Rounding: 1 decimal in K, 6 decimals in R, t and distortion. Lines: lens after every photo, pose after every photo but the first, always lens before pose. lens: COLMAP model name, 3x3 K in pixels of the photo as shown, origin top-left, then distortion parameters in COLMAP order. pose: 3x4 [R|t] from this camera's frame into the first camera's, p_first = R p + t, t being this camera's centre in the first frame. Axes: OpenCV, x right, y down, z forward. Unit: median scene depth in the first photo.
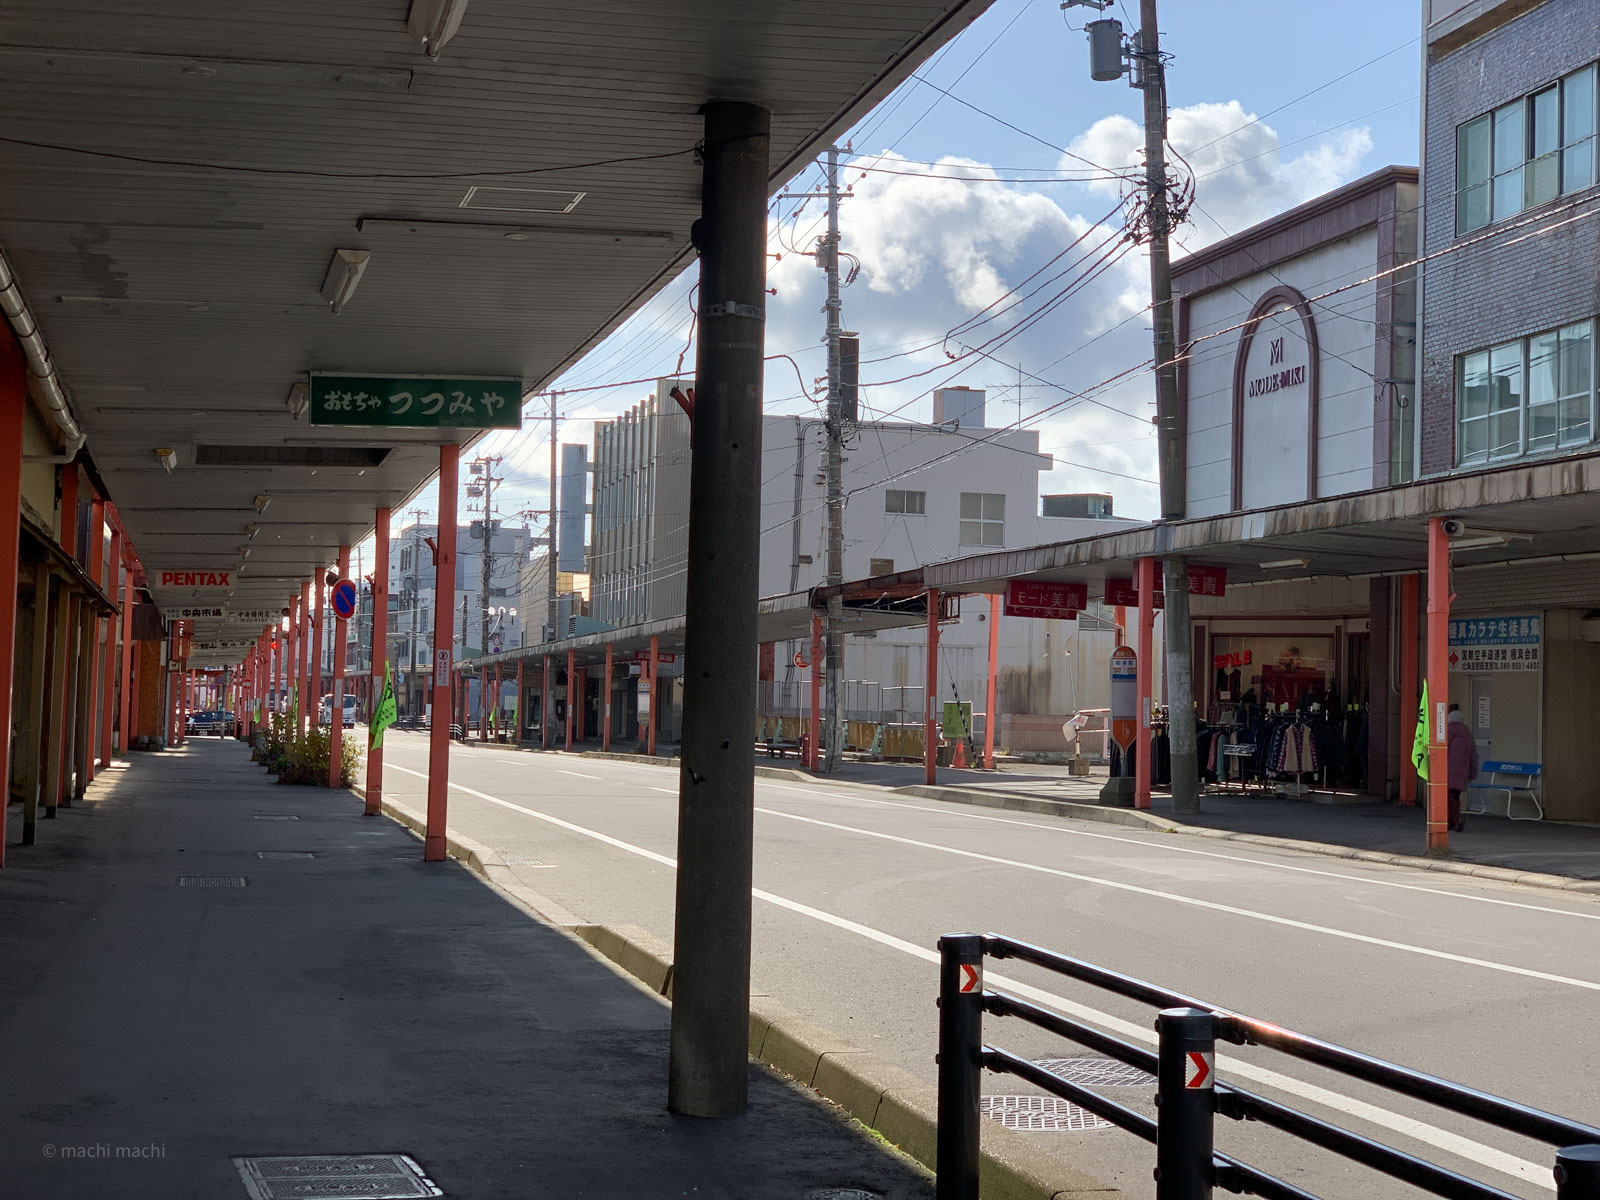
lens RADIAL K [[2390.0, 0, 799.6], [0, 2390.0, 599.3], [0, 0, 1]] dist [0.174664, 0.000000]
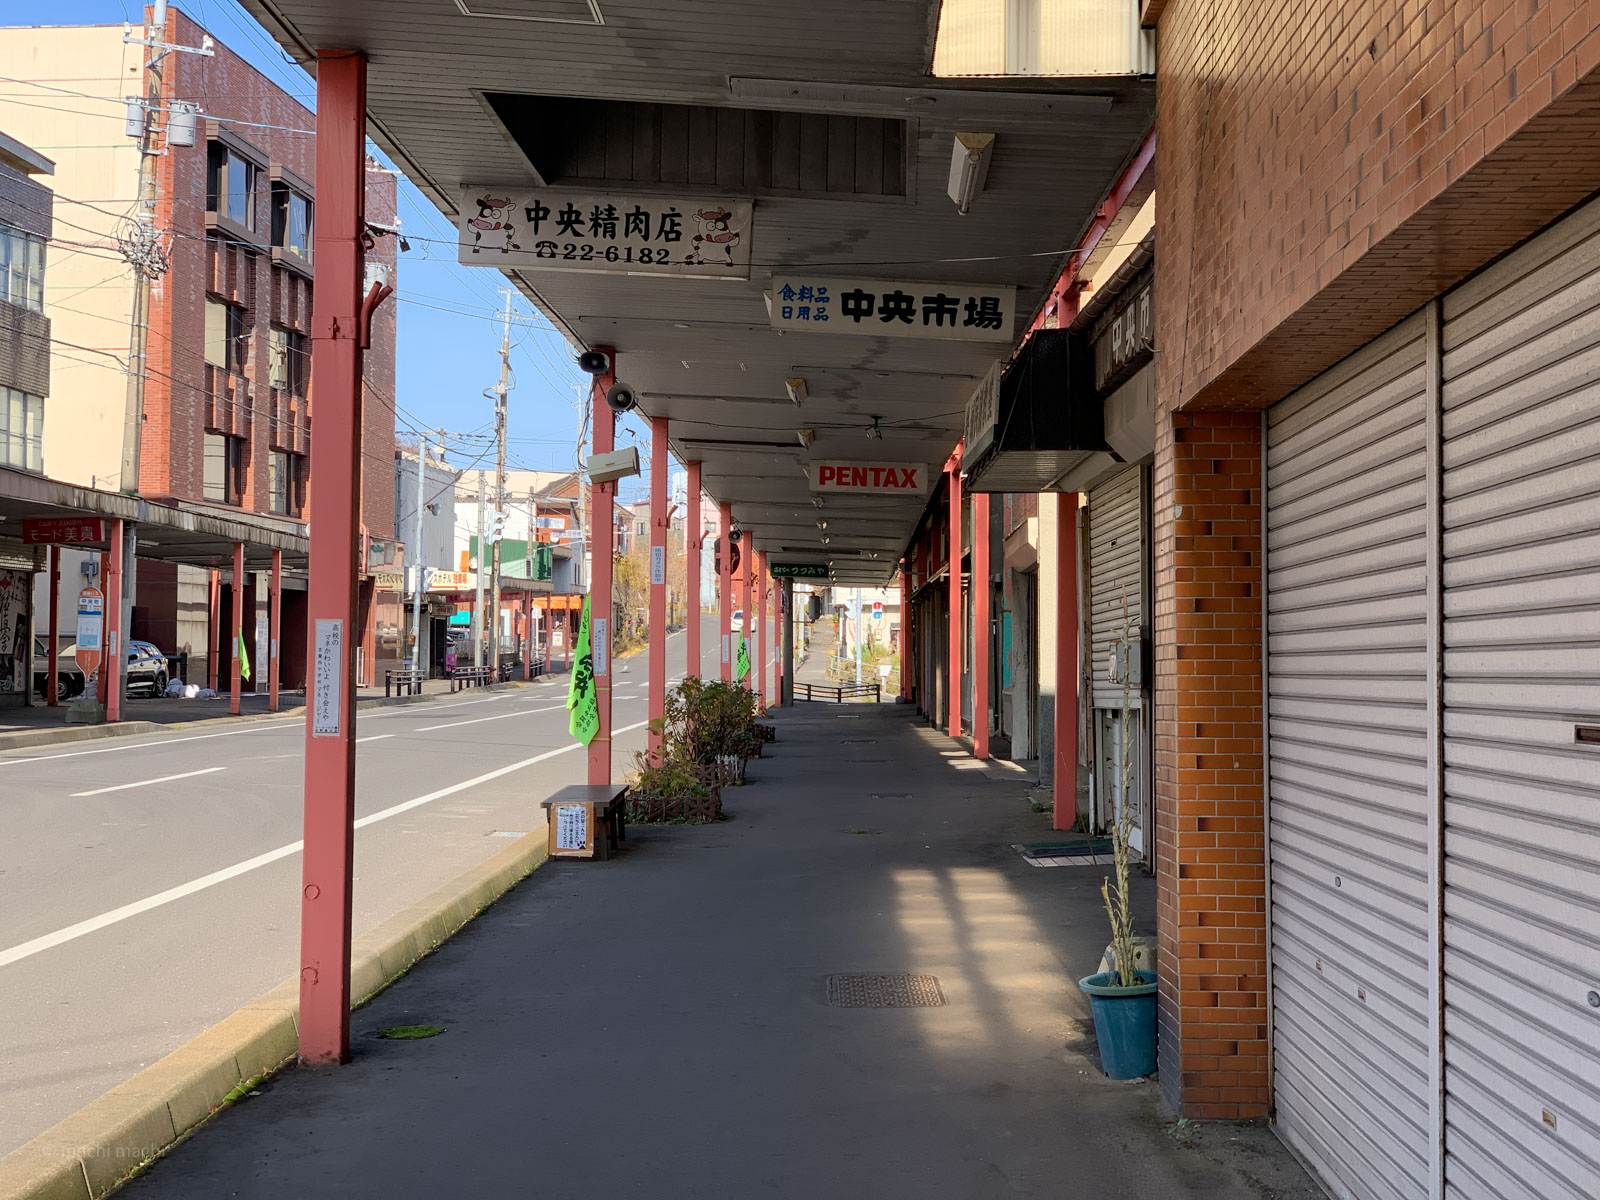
lens RADIAL K [[2390.0, 0, 800.0], [0, 2390.0, 598.6], [0, 0, 1]] dist [0.174664, 0.000000]
pose [[0.963364, -0.007744, -0.268086, -0.094307], [0.012613, 0.999785, 0.016446, 0.013671], [0.267902, -0.019225, 0.963254, 0.370741]]
